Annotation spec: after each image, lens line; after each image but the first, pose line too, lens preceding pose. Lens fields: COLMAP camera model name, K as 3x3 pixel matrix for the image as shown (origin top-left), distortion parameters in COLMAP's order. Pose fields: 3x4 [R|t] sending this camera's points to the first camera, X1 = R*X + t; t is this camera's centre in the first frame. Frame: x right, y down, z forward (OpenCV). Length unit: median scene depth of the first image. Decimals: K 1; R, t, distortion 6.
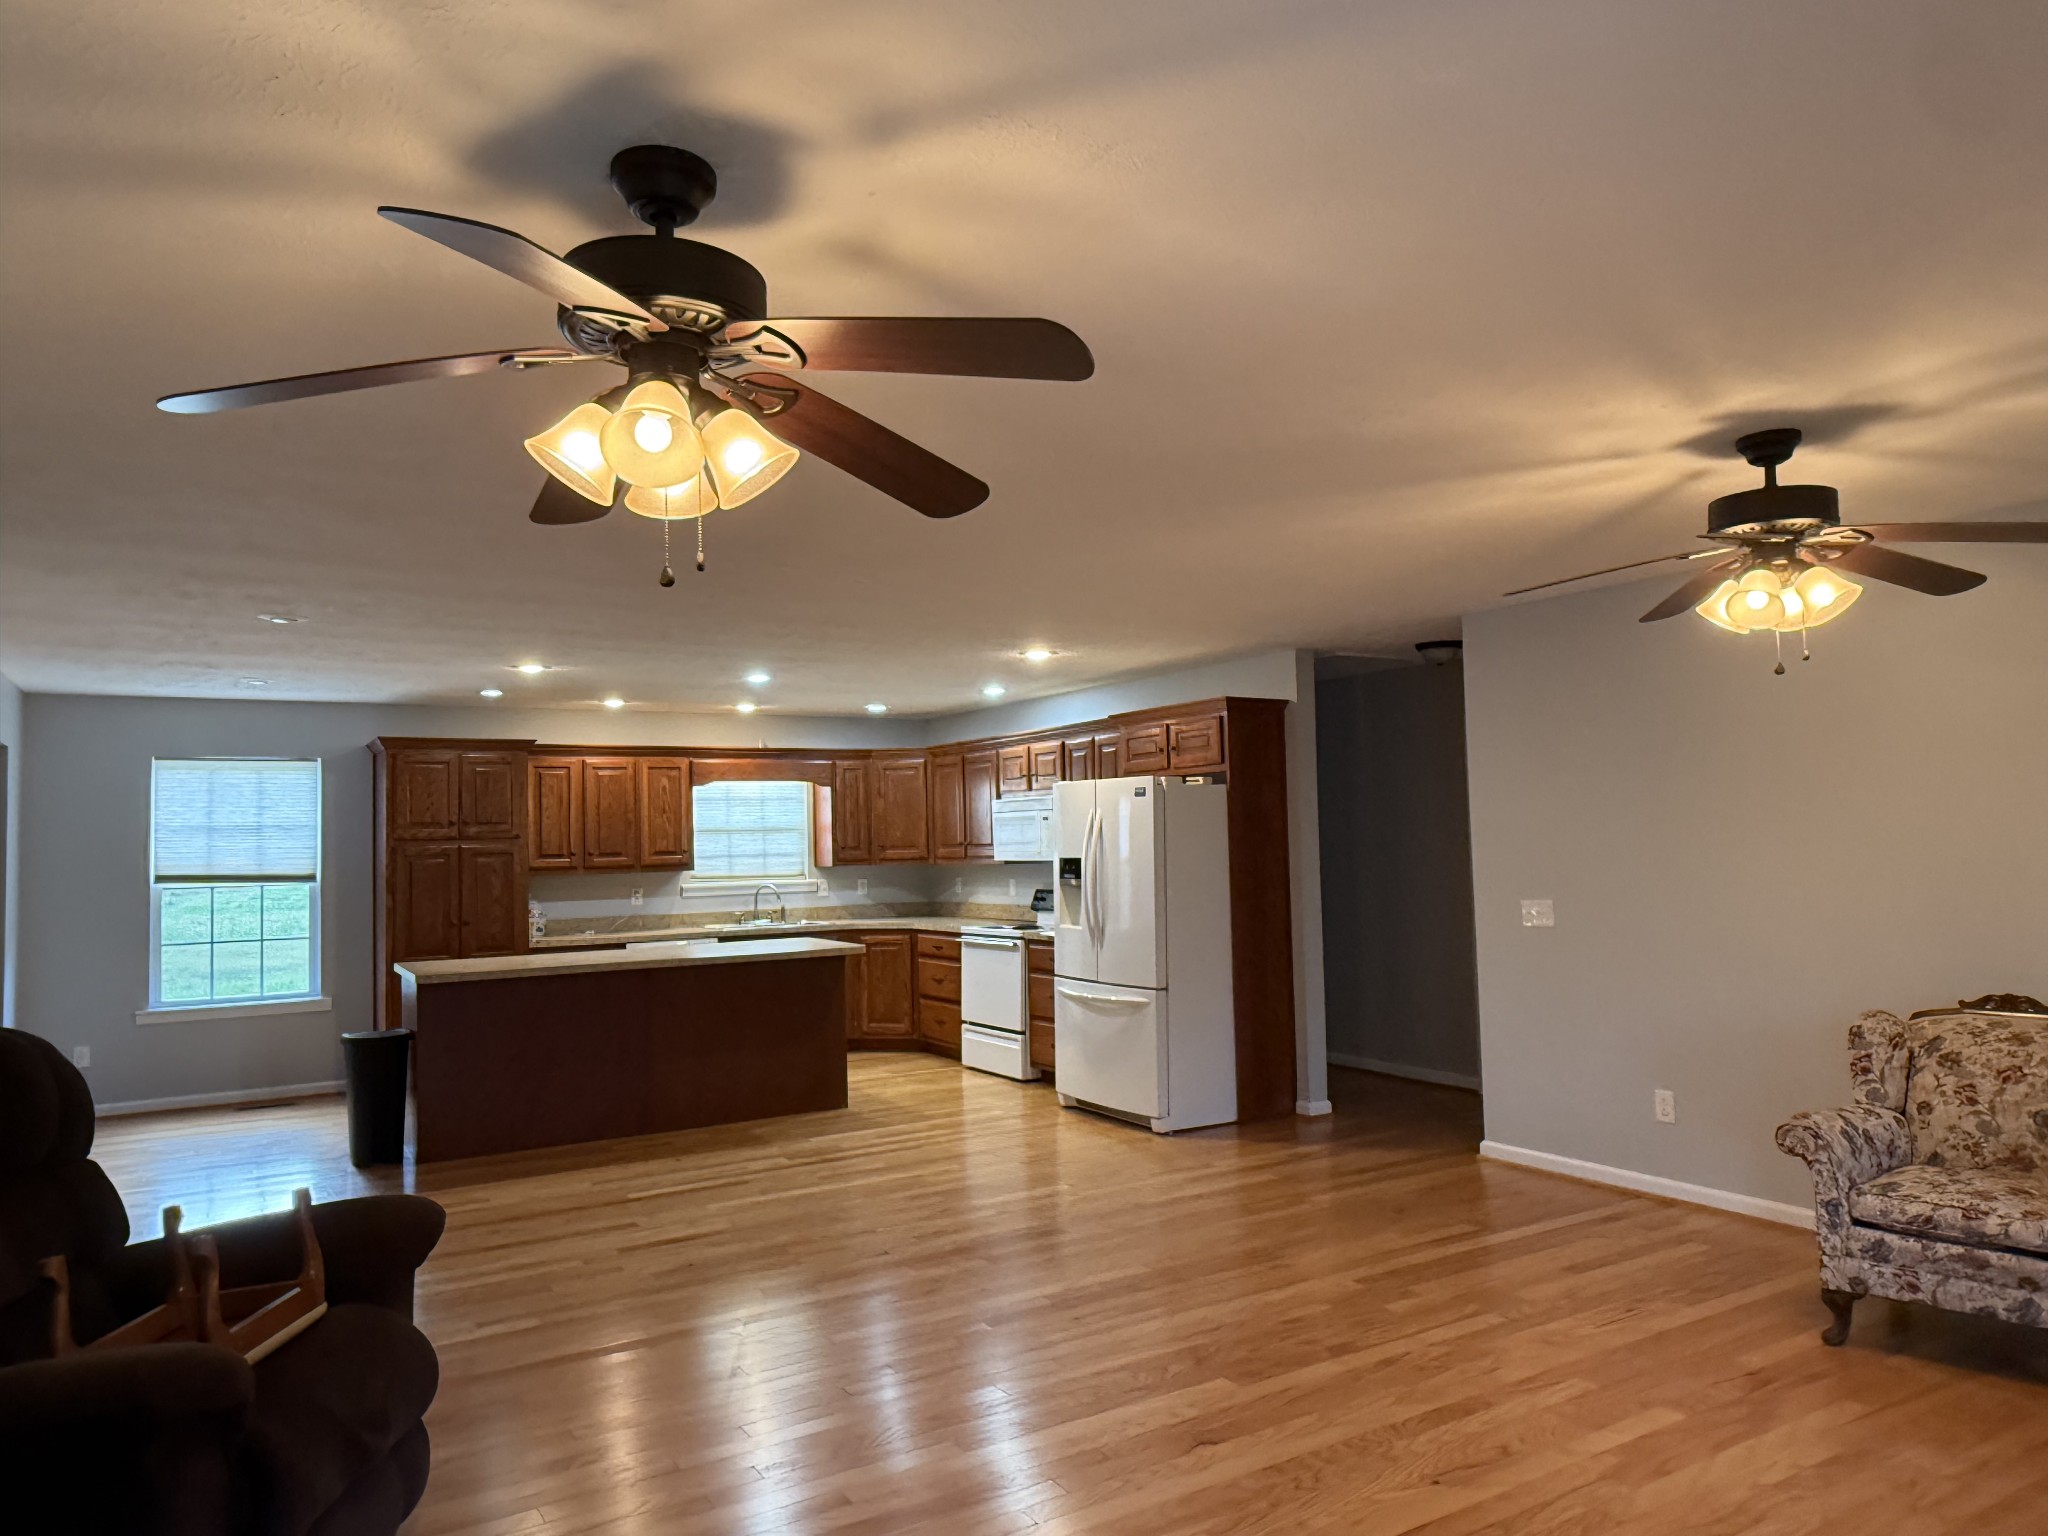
lens RADIAL K [[1321.3, 0, 1024.0], [0, 1321.3, 768.0], [0, 0, 1]] dist [0.002997, -0.003290]
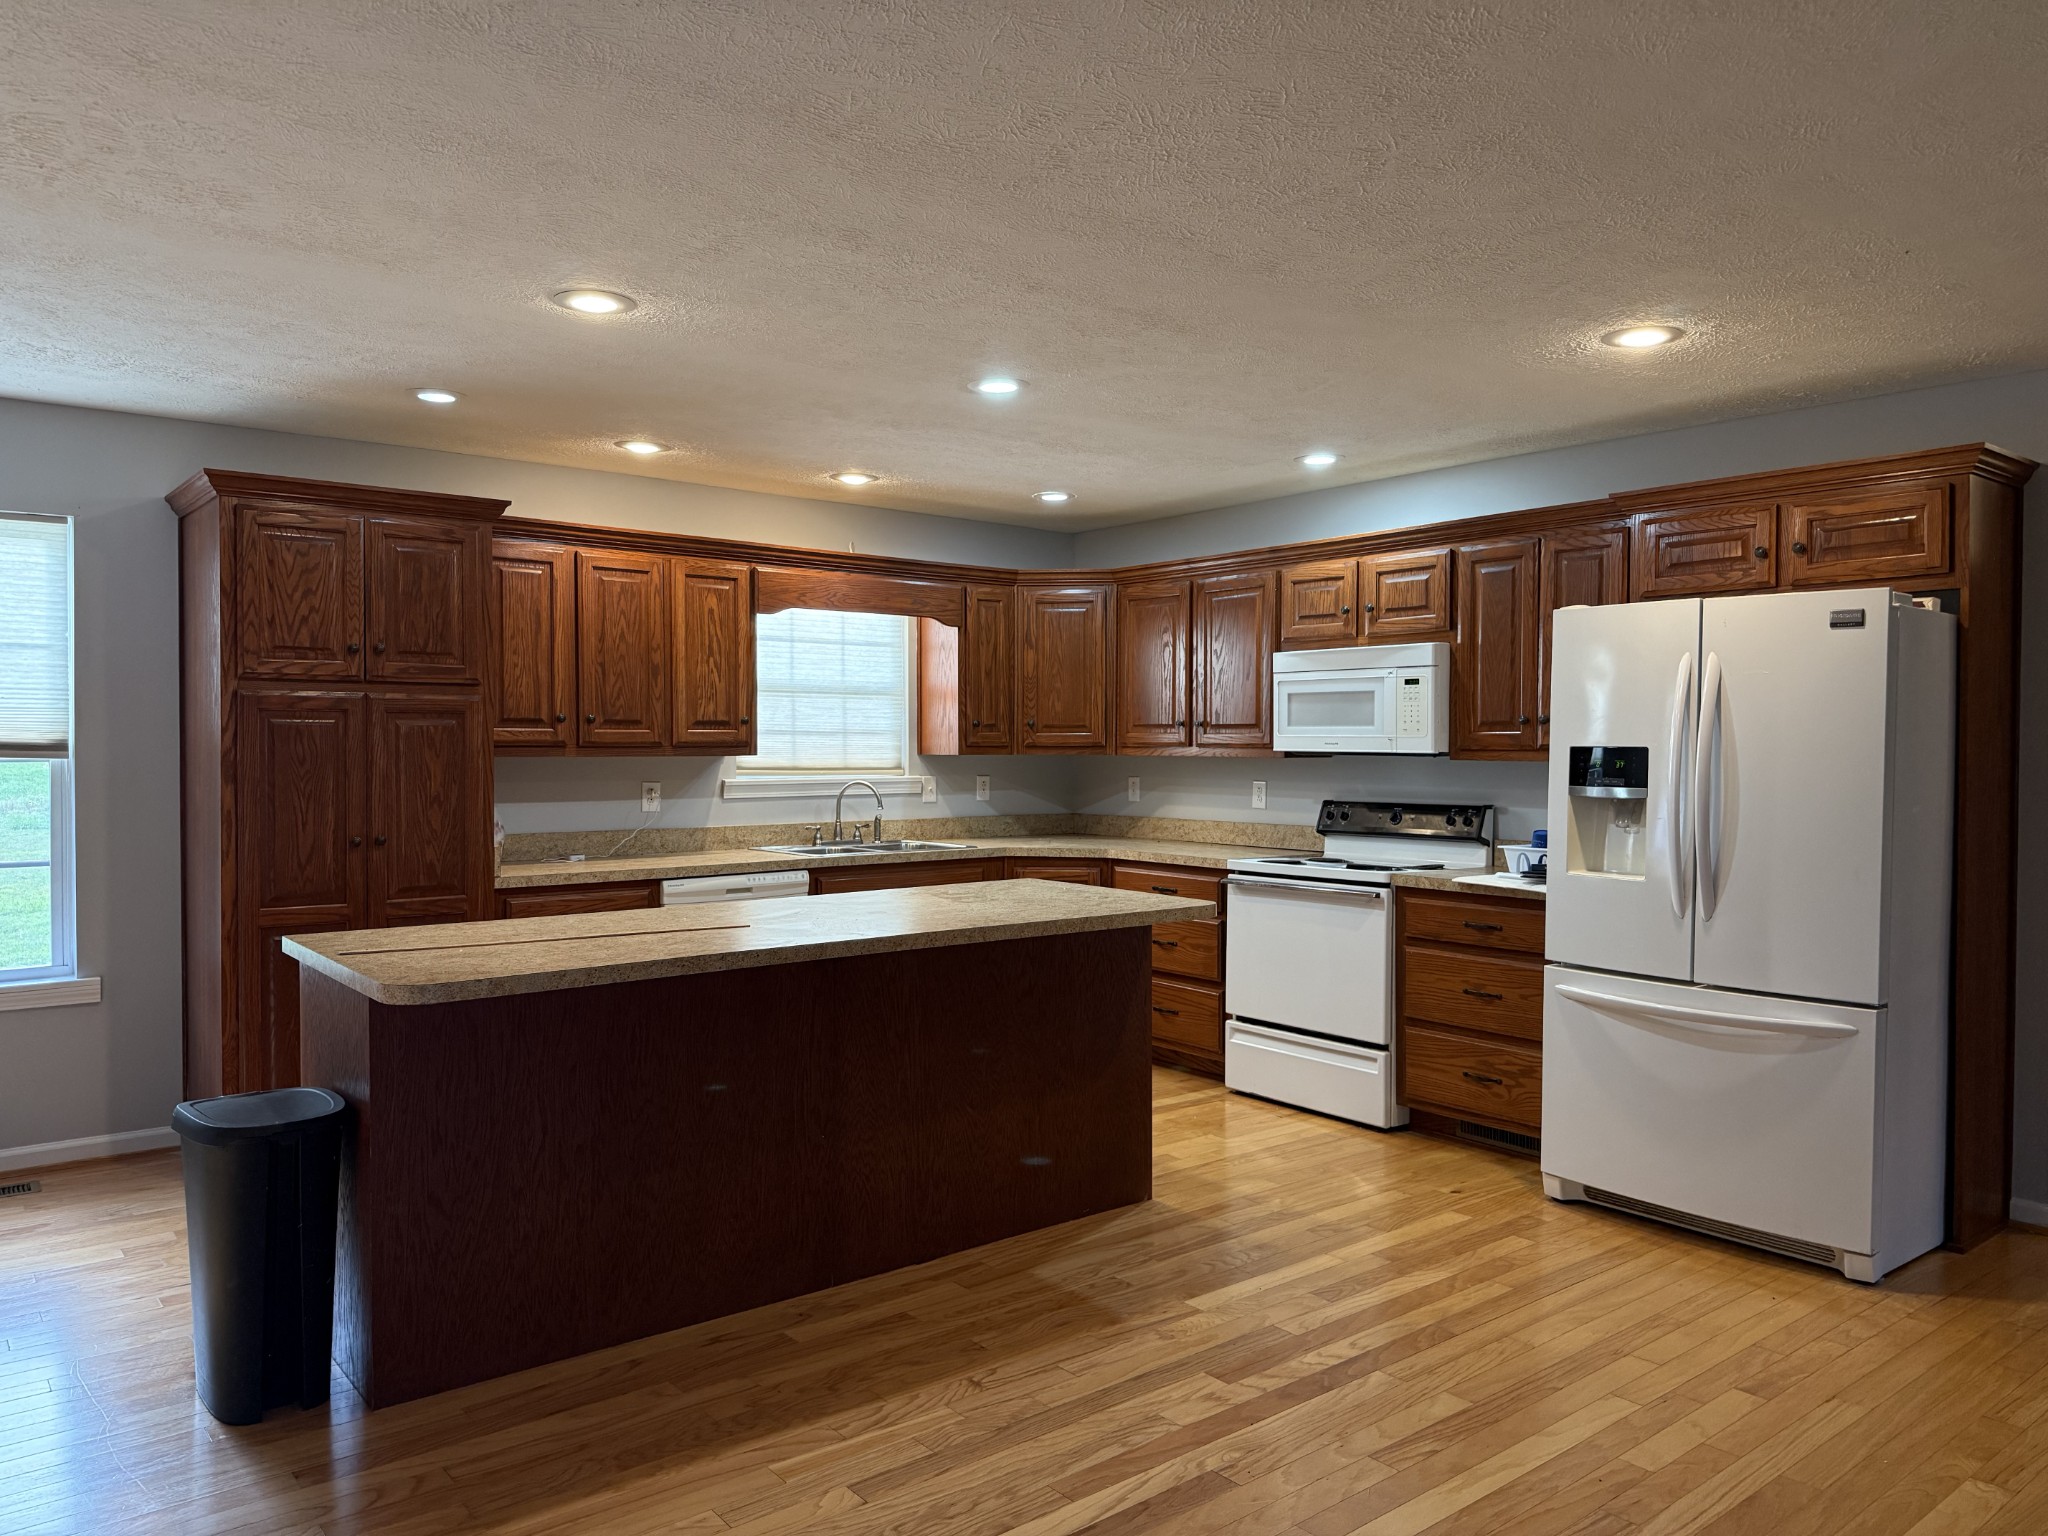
lens RADIAL K [[1411.8, 0, 1024.0], [0, 1411.8, 768.0], [0, 0, 1]] dist [0.120383, -0.188654]
pose [[0.991147, 0.025173, 0.130360, -0.222747], [-0.034871, 0.996747, 0.072658, 0.034429], [-0.128107, -0.076560, 0.988801, 0.372358]]
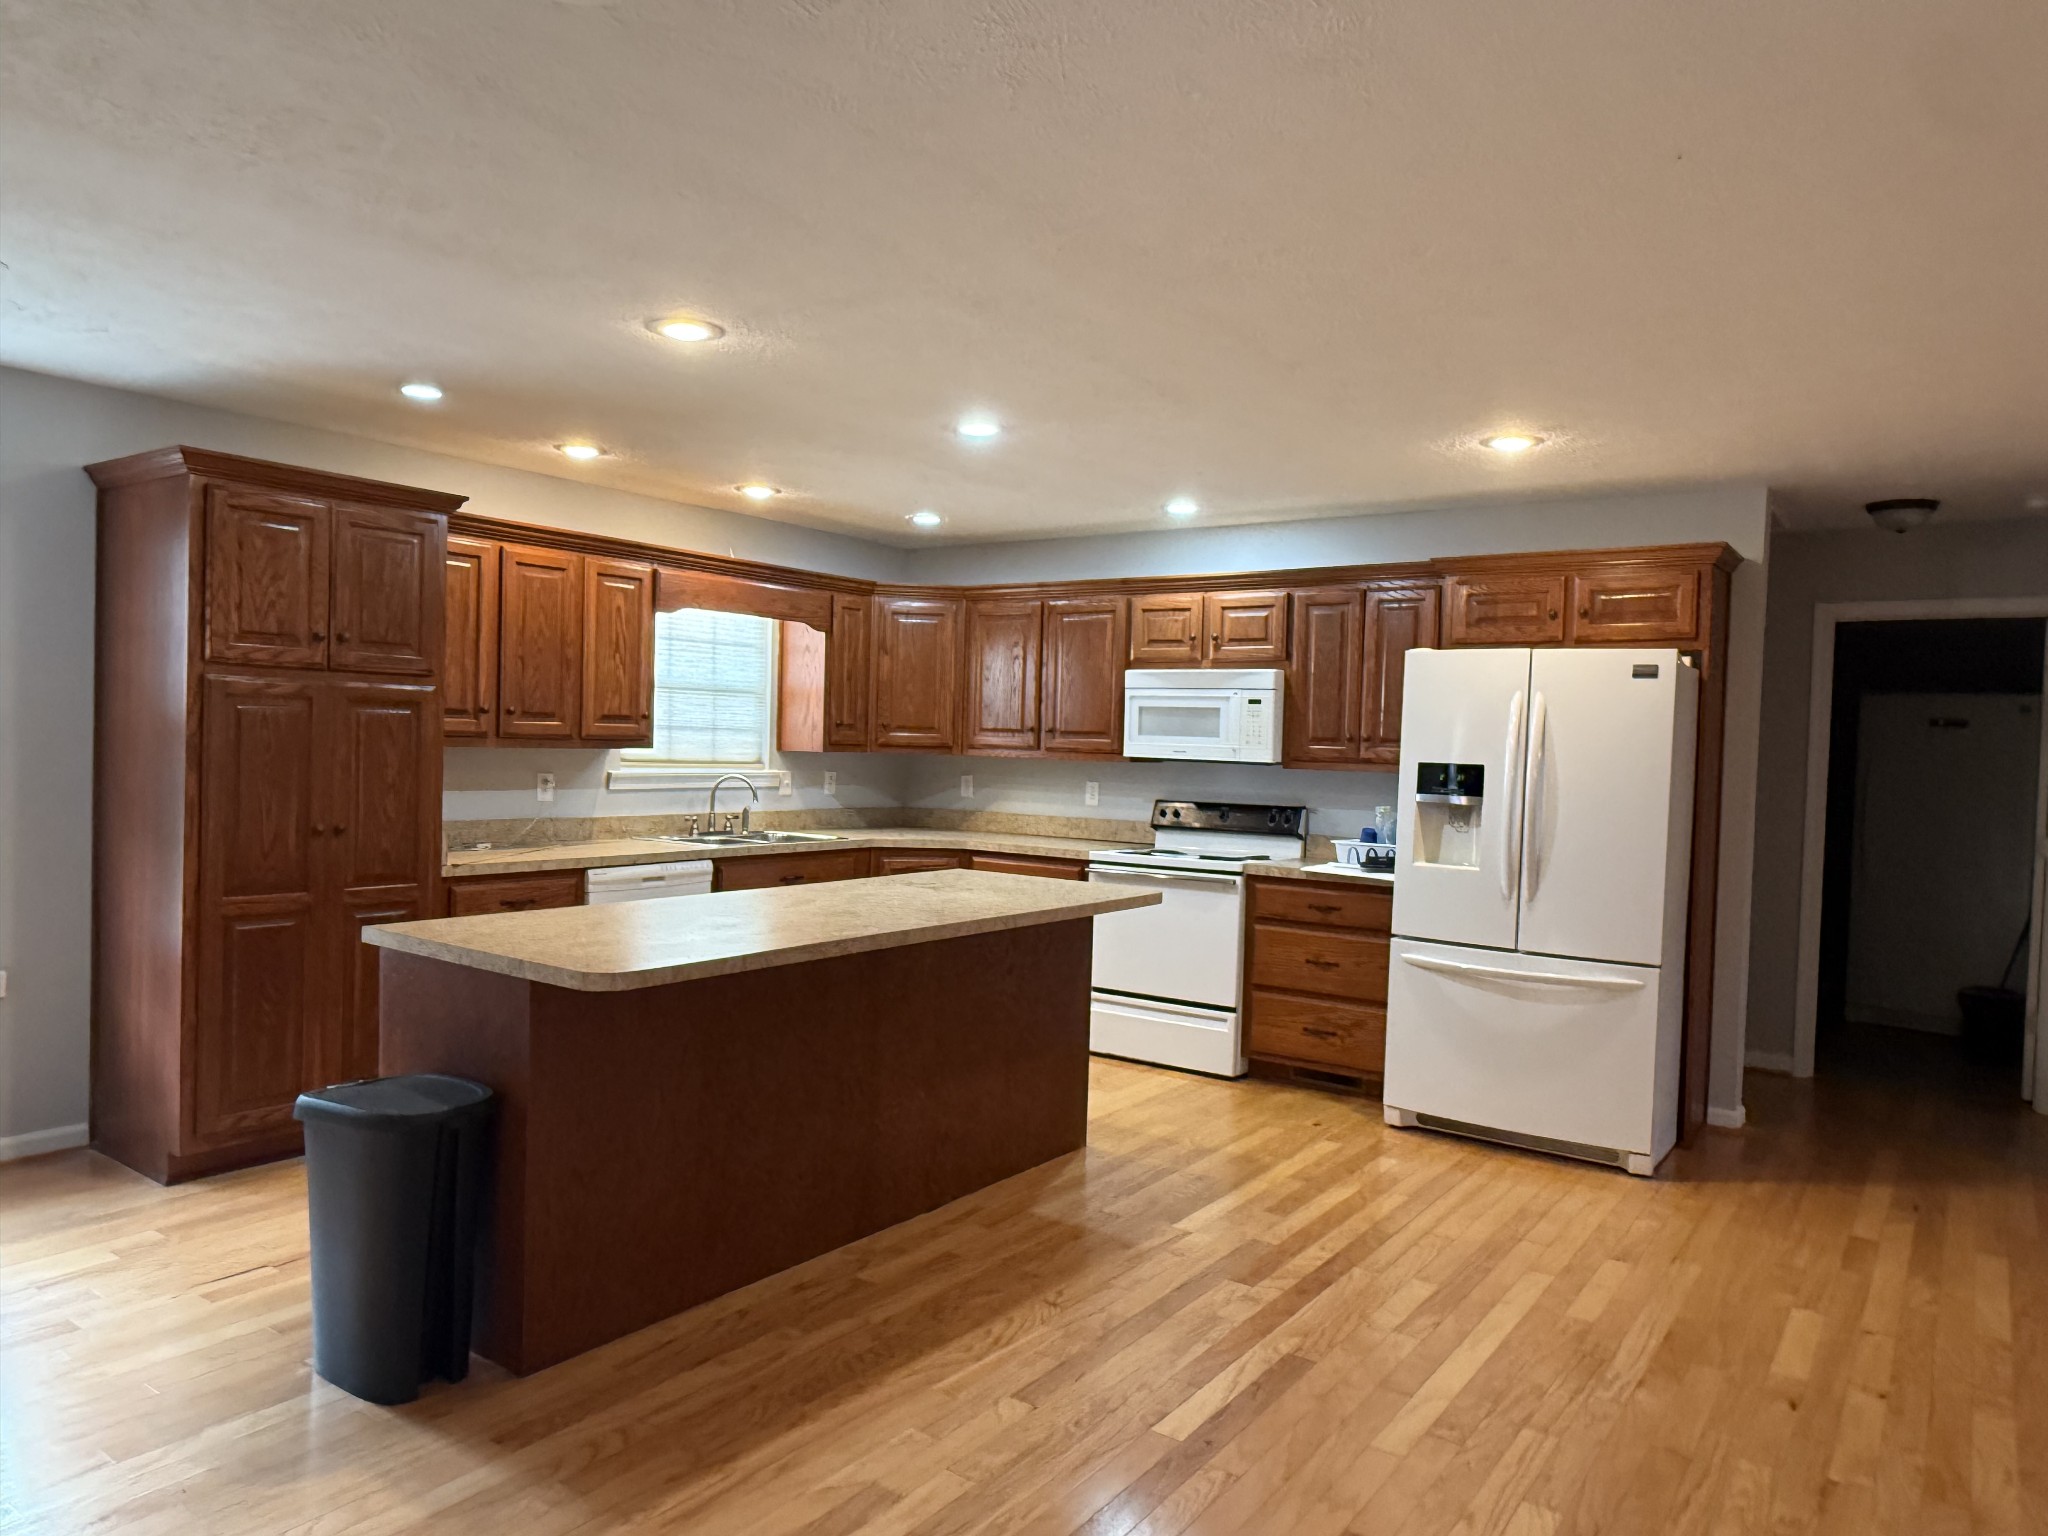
lens RADIAL K [[1321.3, 0, 1024.0], [0, 1321.3, 768.0], [0, 0, 1]] dist [0.002997, -0.003290]
pose [[0.921471, 0.044416, 0.385899, -0.342402], [-0.074796, 0.995139, 0.064064, 0.035425], [-0.381177, -0.087897, 0.920314, 0.380451]]
